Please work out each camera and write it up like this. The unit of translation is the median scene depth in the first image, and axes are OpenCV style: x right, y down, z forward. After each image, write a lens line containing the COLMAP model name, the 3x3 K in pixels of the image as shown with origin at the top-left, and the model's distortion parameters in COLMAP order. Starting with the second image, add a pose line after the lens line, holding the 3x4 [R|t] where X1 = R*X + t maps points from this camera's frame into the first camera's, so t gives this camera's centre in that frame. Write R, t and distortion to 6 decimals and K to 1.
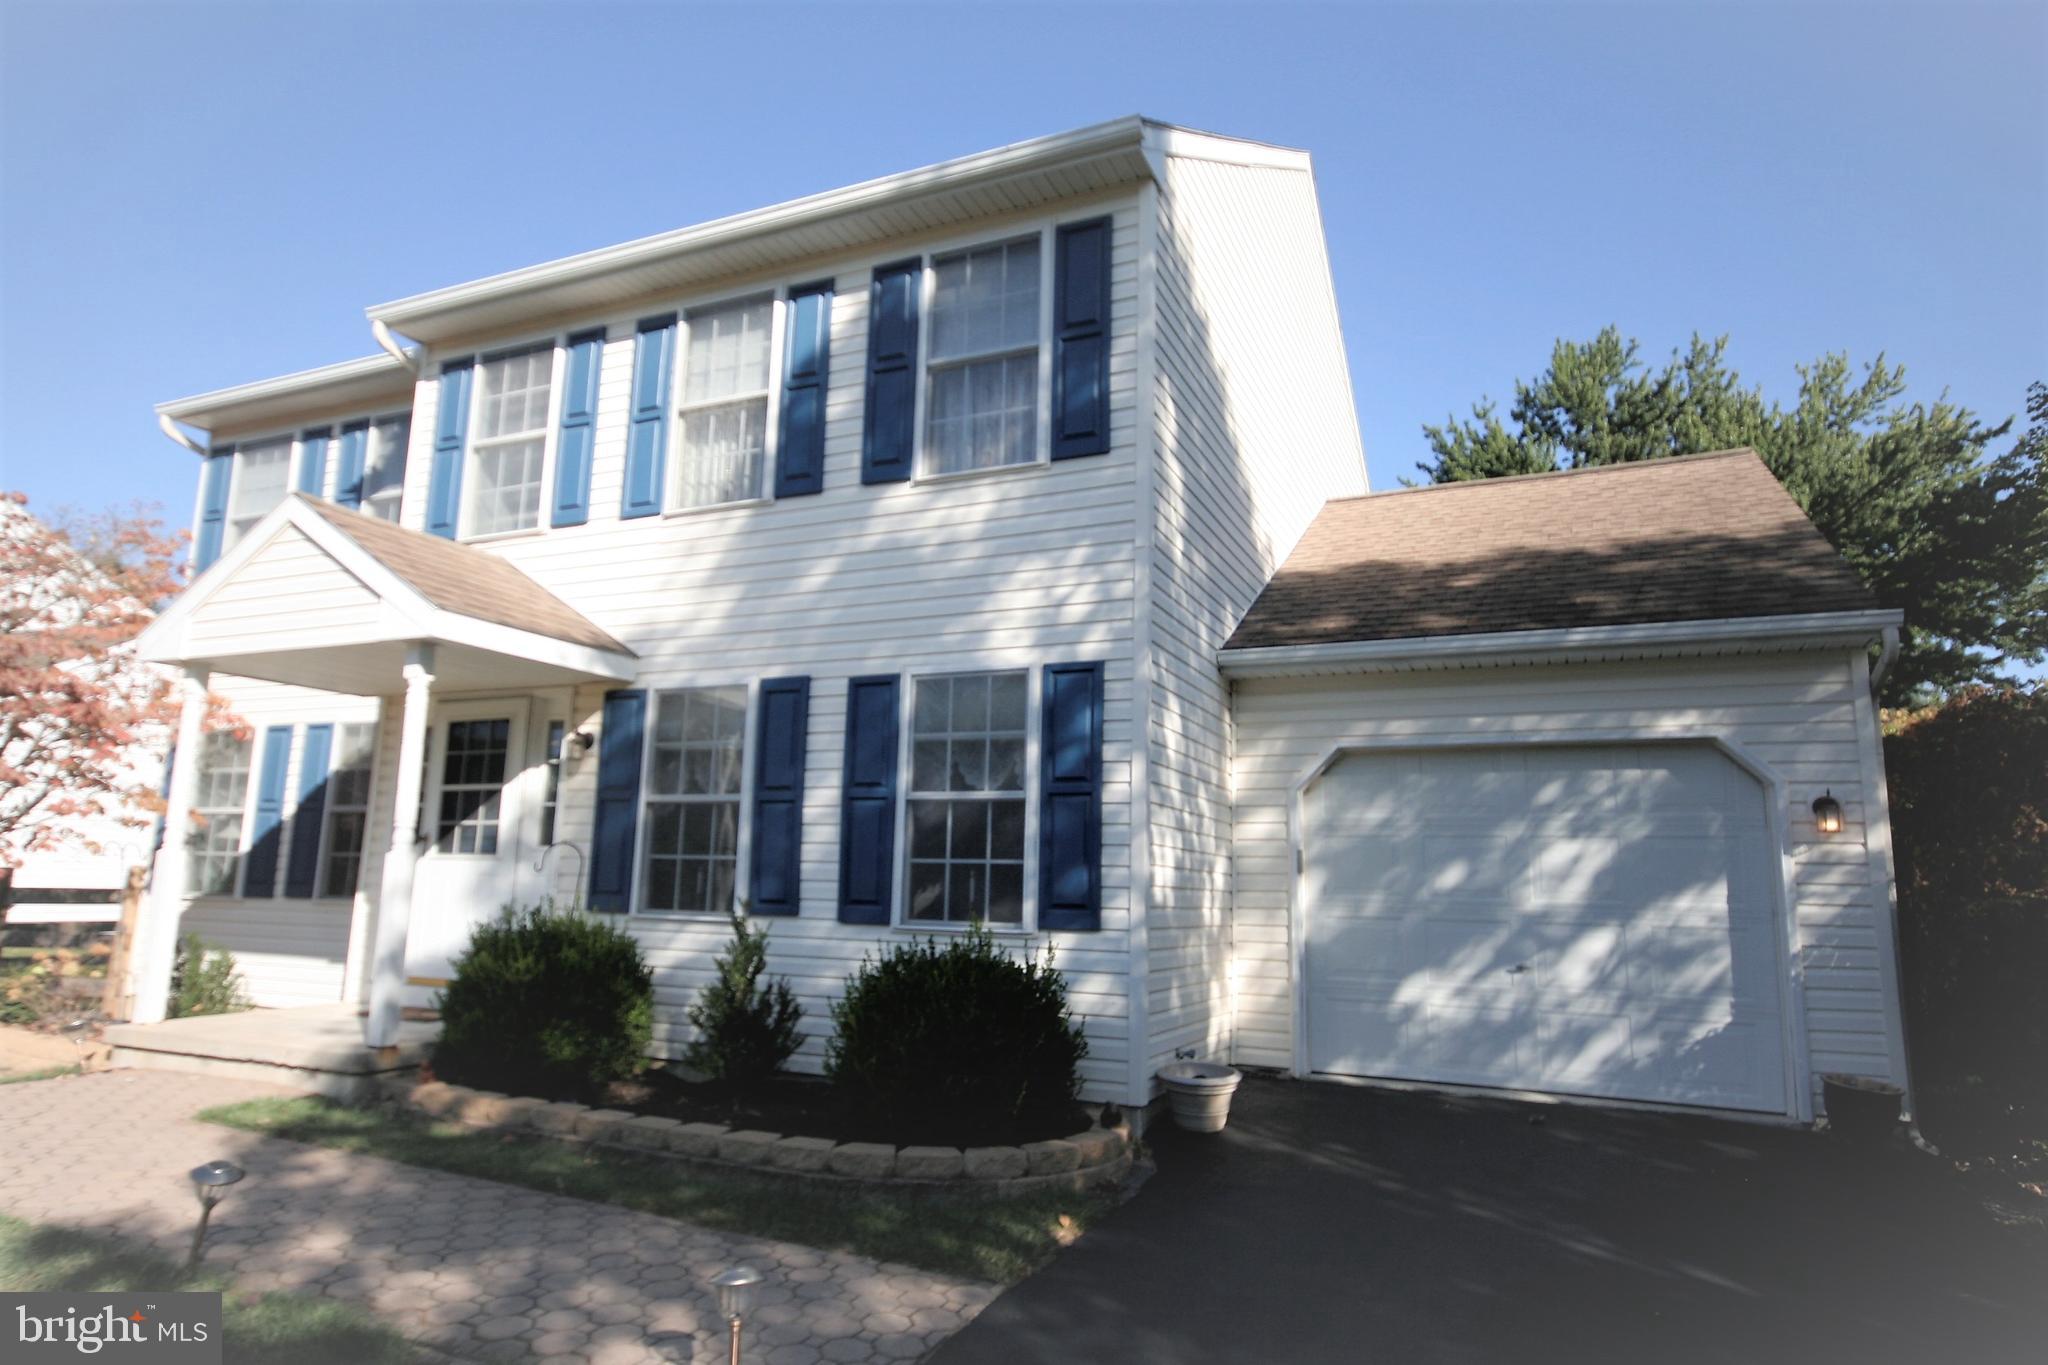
lens RADIAL K [[1179.5, 0, 1024.0], [0, 1179.5, 682.5], [0, 0, 1]] dist [-0.003005, 0.000869]
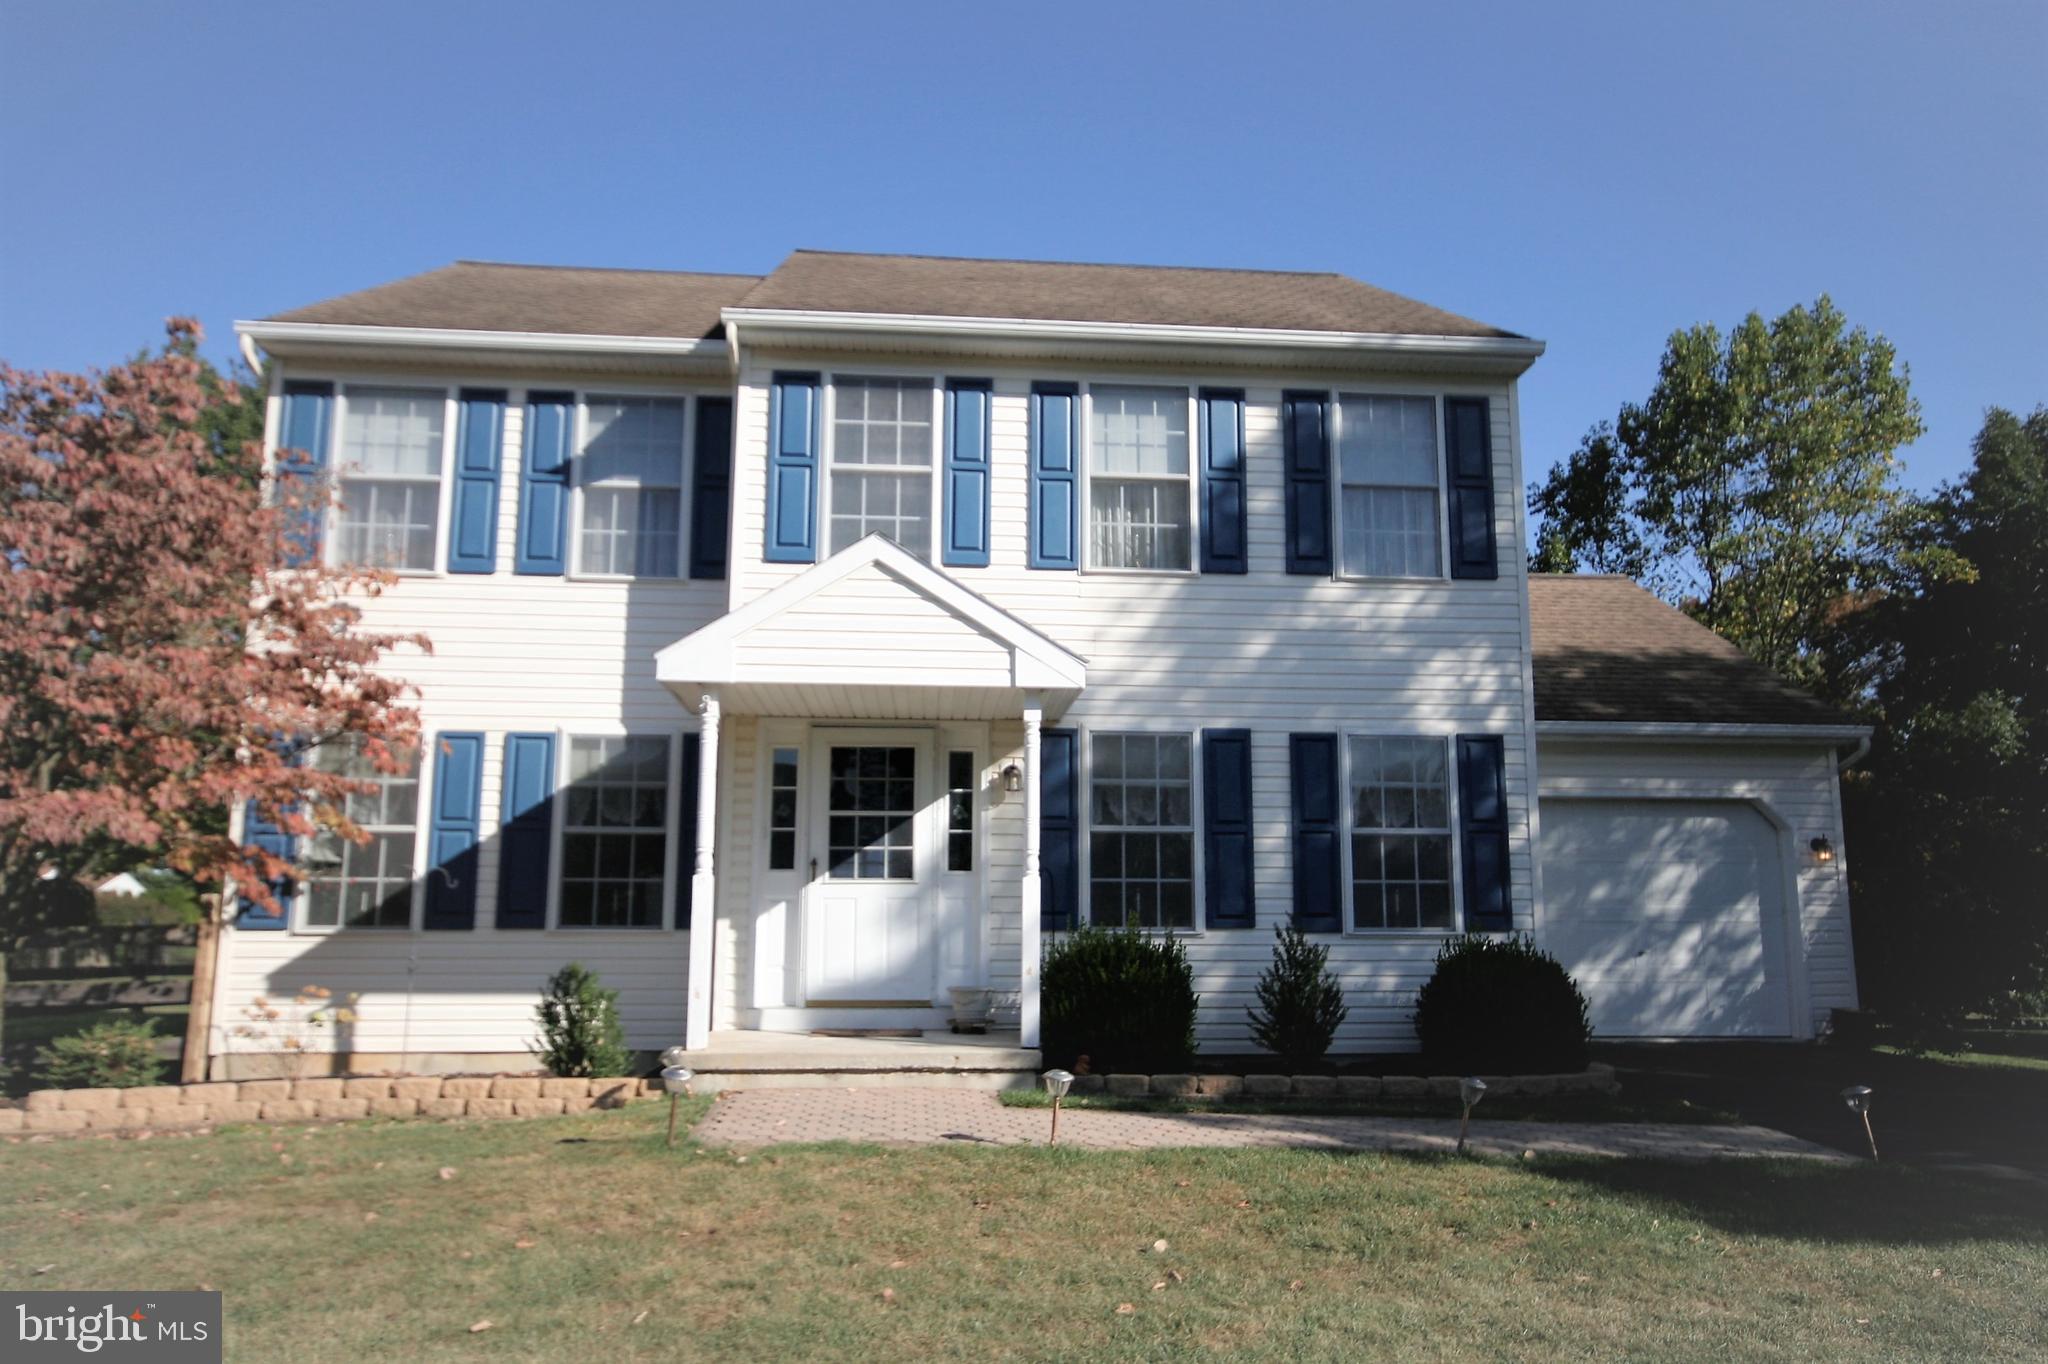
lens RADIAL K [[1435.5, 0, 1024.0], [0, 1435.5, 682.0], [0, 0, 1]] dist [-0.003192, -0.001064]
pose [[0.878349, 0.061212, 0.474084, -1.058829], [-0.064536, 0.997872, -0.009274, -0.024291], [-0.473643, -0.022449, 0.880431, -0.172641]]
